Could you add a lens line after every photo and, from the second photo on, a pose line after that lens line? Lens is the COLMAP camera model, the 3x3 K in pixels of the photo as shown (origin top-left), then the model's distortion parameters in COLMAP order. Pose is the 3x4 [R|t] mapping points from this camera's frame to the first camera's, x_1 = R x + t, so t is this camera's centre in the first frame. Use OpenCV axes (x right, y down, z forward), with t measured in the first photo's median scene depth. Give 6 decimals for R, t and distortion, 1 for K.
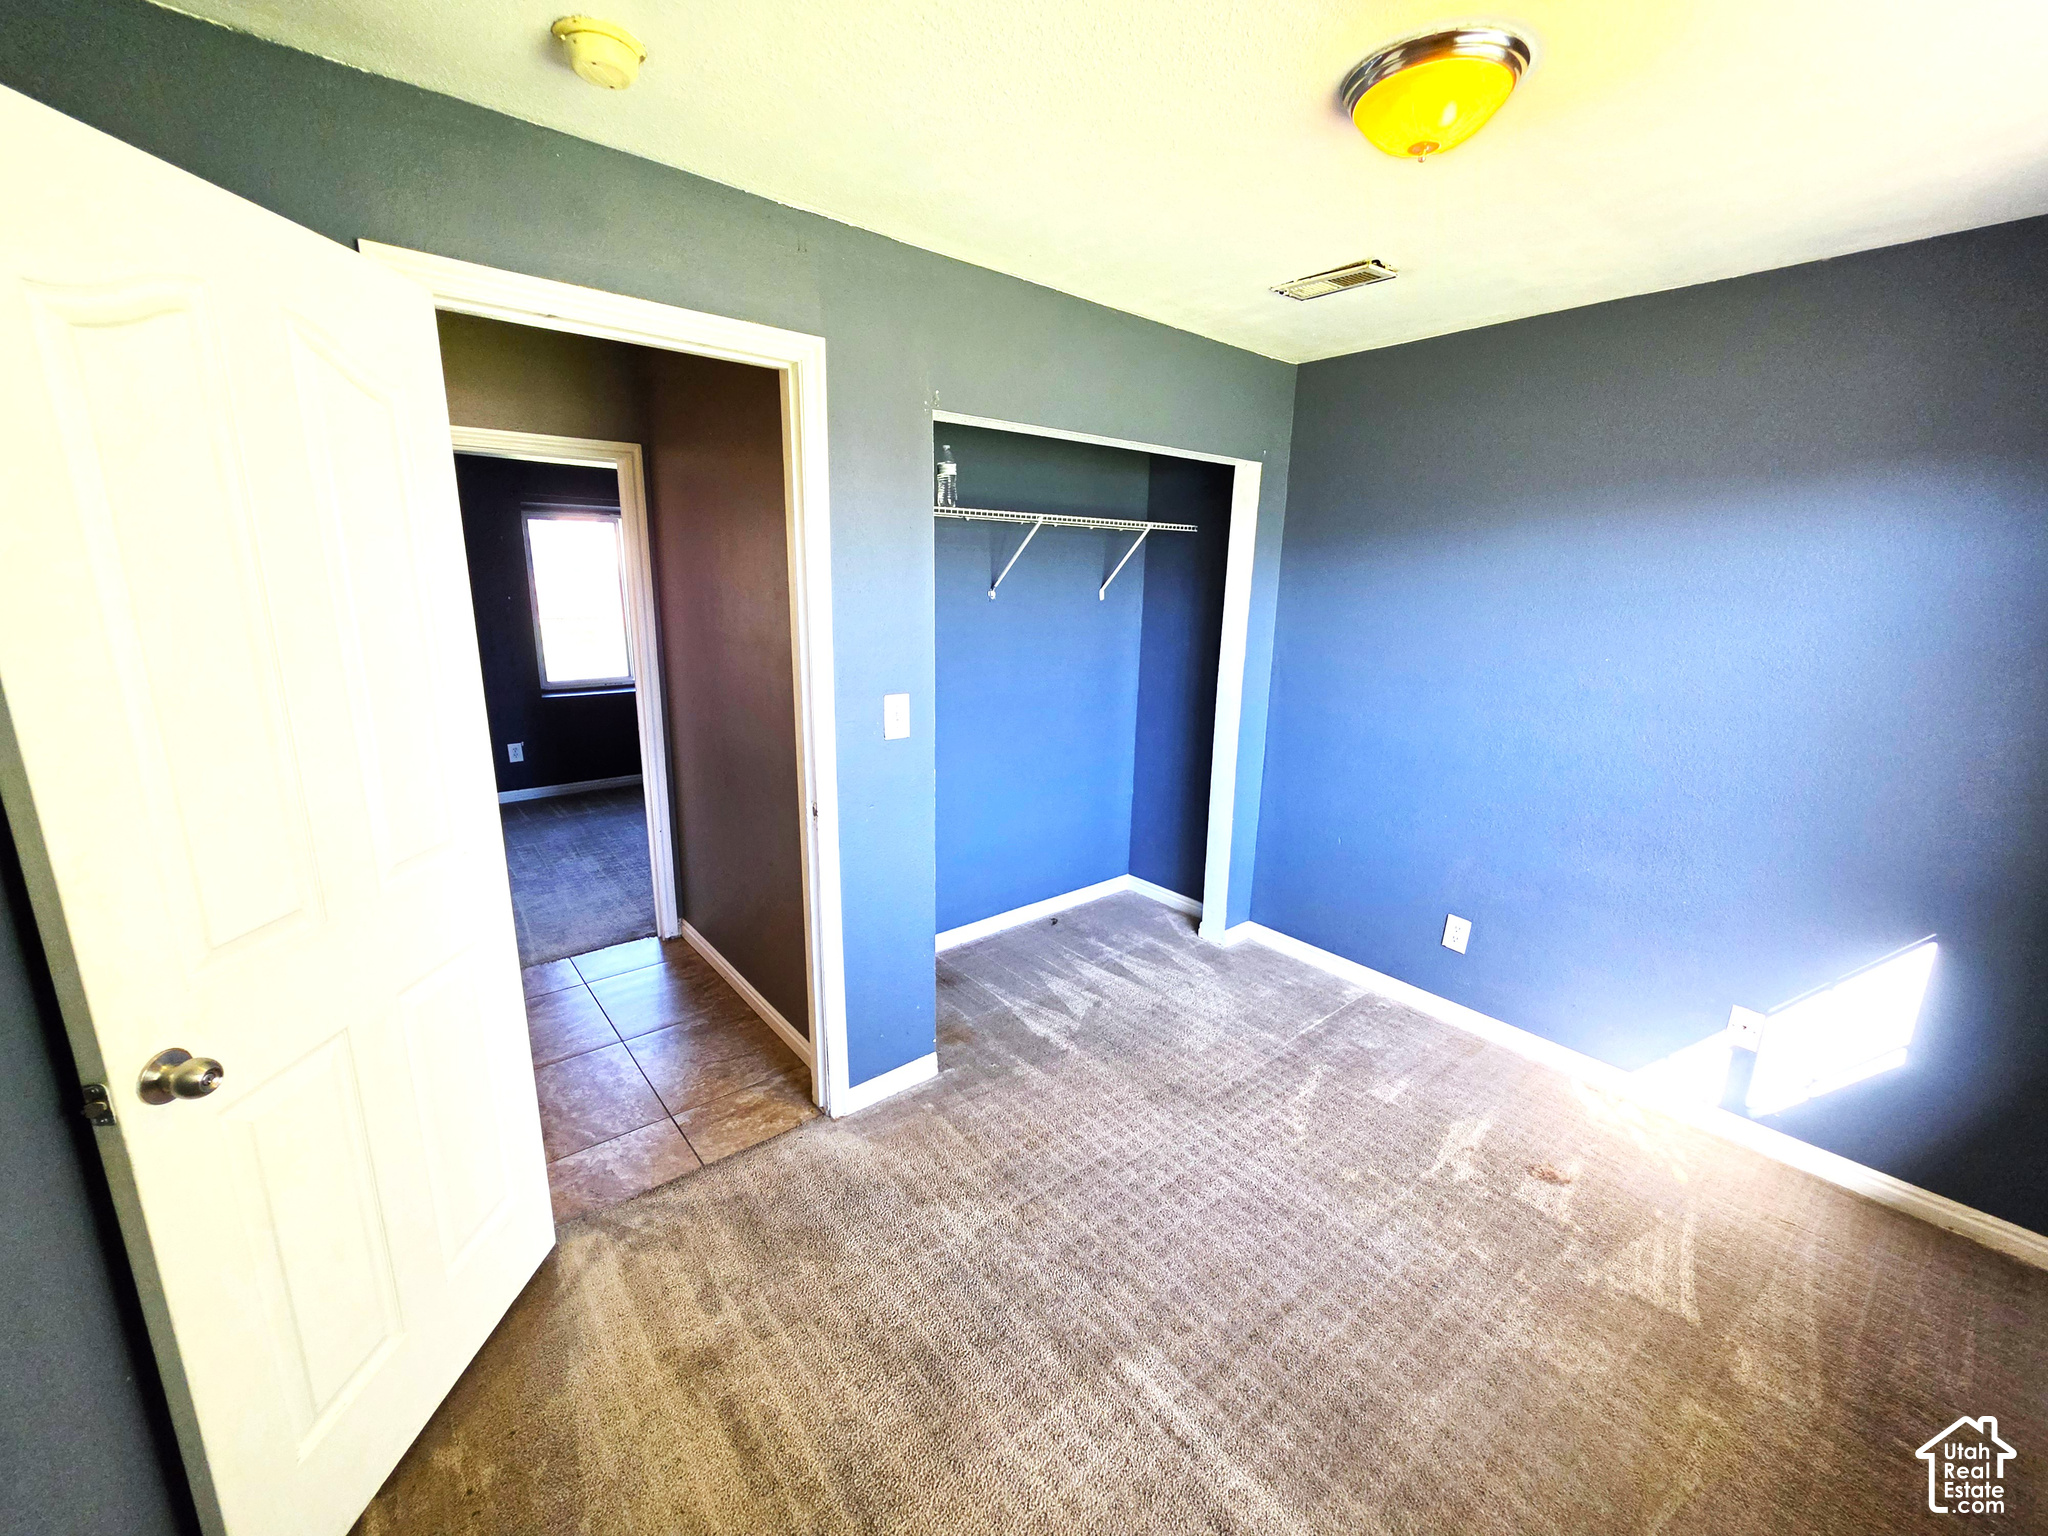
lens RADIAL K [[828.4, 0, 1023.9], [0, 828.4, 768.6], [0, 0, 1]] dist [0.000283, -0.000006]
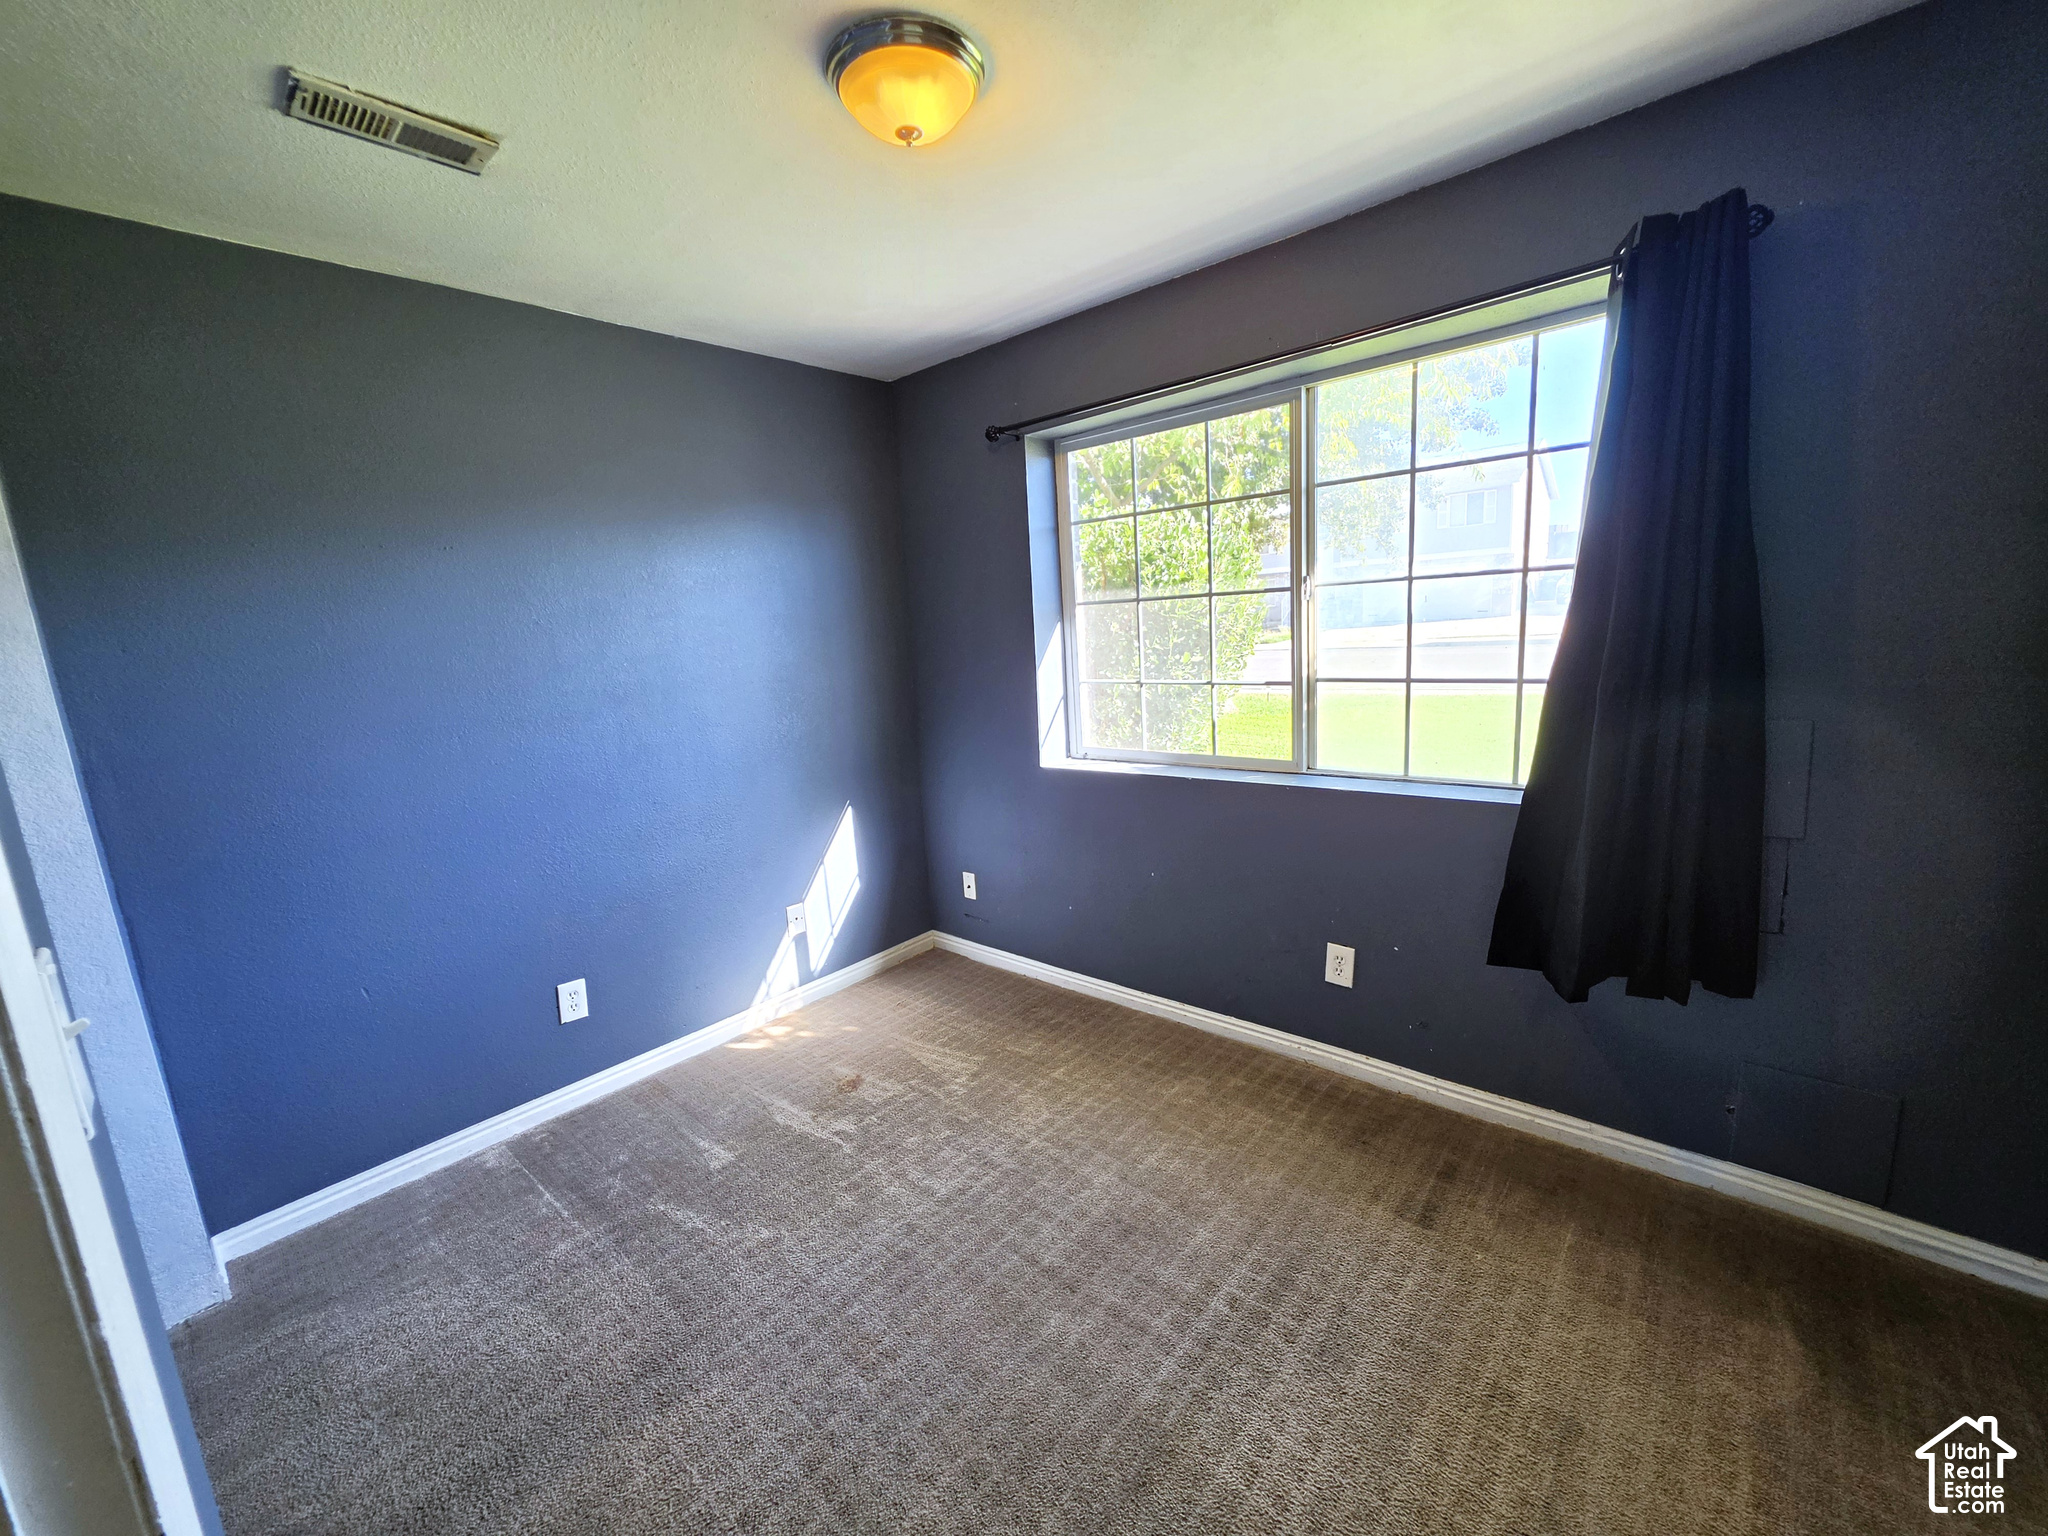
lens RADIAL K [[818.9, 0, 1020.5], [0, 818.9, 762.0], [0, 0, 1]] dist [-0.001475, -0.000263]
pose [[-0.155809, -0.182555, 0.970771, -0.422742], [0.286083, 0.932314, 0.221240, -0.111492], [-0.945452, 0.312193, -0.093037, 0.721240]]
